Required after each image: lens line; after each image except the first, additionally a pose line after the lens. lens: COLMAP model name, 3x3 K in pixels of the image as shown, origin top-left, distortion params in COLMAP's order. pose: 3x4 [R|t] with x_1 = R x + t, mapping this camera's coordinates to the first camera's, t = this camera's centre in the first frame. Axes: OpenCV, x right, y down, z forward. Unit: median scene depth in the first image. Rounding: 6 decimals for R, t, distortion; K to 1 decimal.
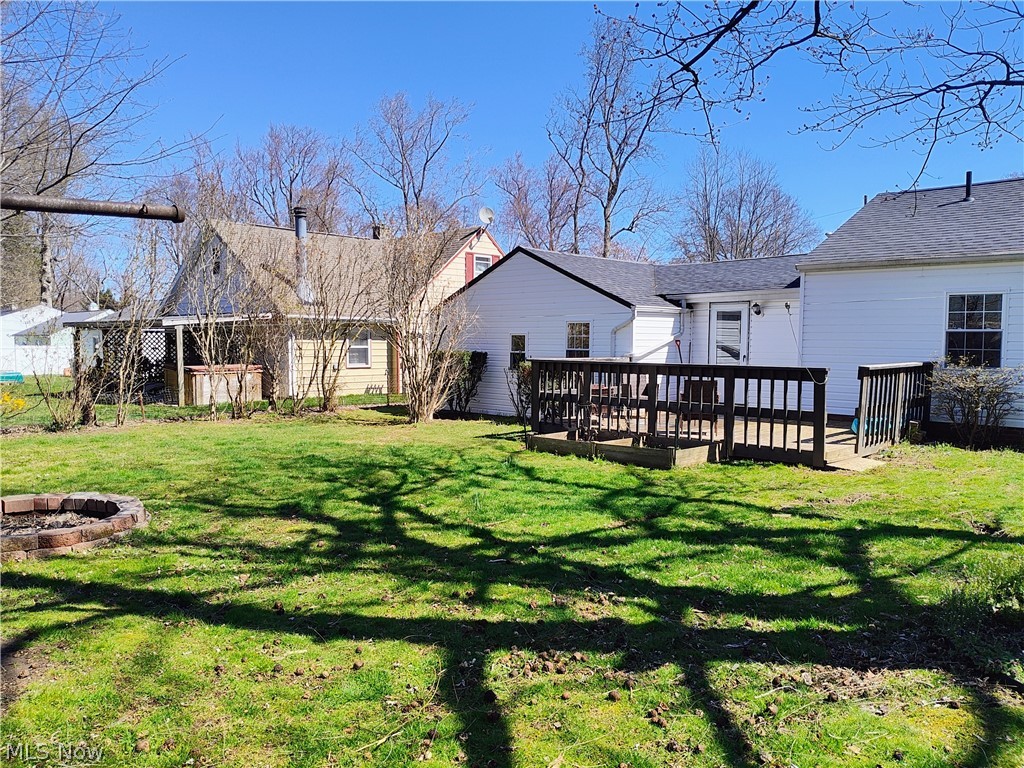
lens RADIAL K [[761.8, 0, 512.0], [0, 761.8, 384.0], [0, 0, 1]] dist [0.123697, -0.255578]
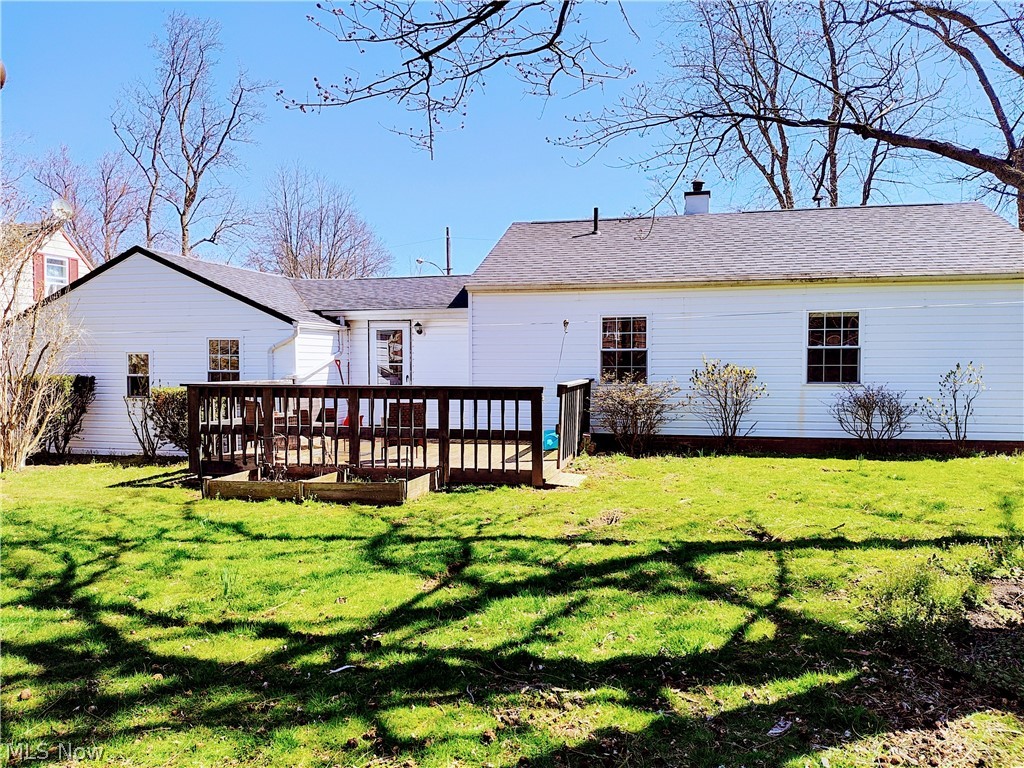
lens RADIAL K [[761.8, 0, 512.0], [0, 761.8, 384.0], [0, 0, 1]] dist [0.123697, -0.255578]
pose [[0.856841, -0.023293, 0.515054, -0.122864], [0.036668, 0.999202, -0.015812, -0.008638], [-0.514275, 0.032434, 0.857012, 0.146907]]
